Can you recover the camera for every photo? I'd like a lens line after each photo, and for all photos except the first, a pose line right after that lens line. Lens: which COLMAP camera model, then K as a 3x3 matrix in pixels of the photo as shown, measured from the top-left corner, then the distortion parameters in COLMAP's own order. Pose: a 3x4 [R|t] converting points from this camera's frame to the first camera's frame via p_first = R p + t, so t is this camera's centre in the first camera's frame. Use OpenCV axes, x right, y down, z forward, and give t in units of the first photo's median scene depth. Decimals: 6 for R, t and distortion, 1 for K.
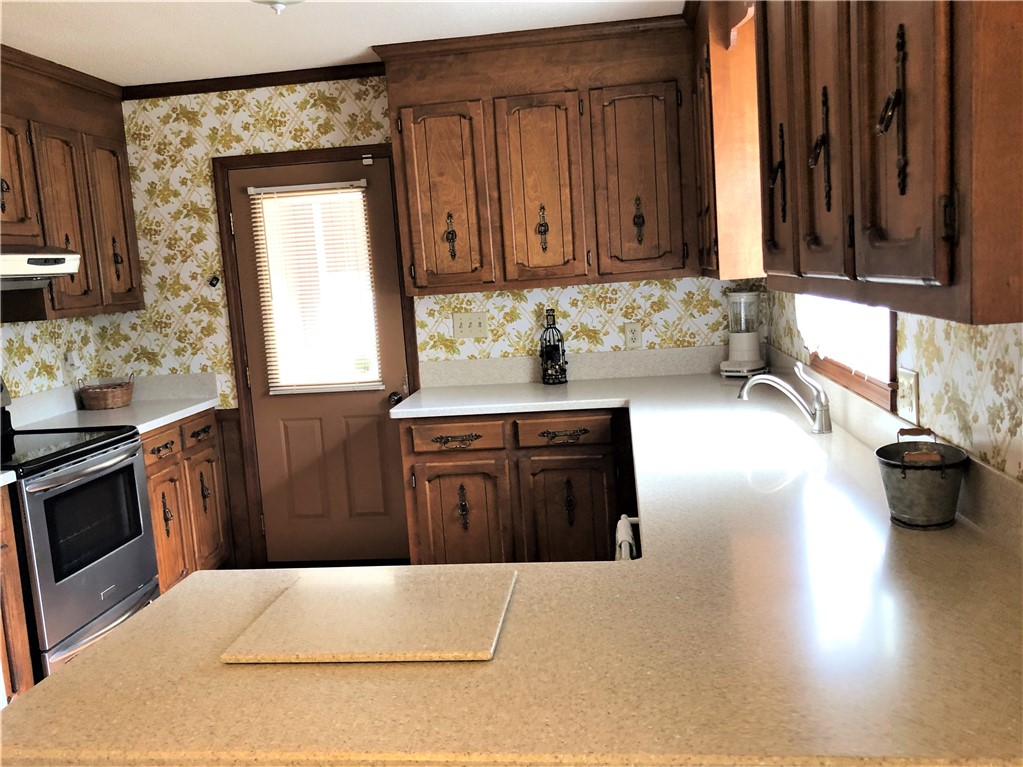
lens RADIAL K [[831.0, 0, 518.7], [0, 831.0, 392.0], [0, 0, 1]] dist [0.050328, -0.073972]
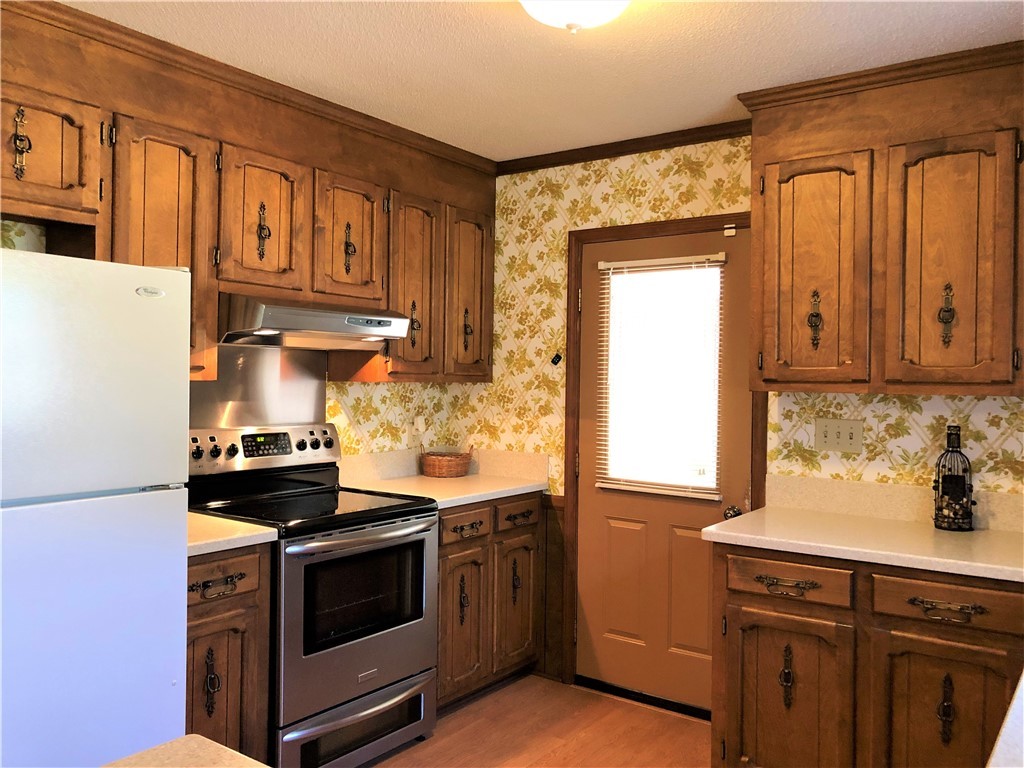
lens RADIAL K [[831.9, 0, 510.7], [0, 831.9, 384.1], [0, 0, 1]] dist [0.050328, -0.073972]
pose [[0.868465, 0.084053, -0.488573, 0.056233], [-0.143522, 0.985947, -0.085498, -0.017377], [0.474521, 0.144373, 0.868324, 0.174398]]
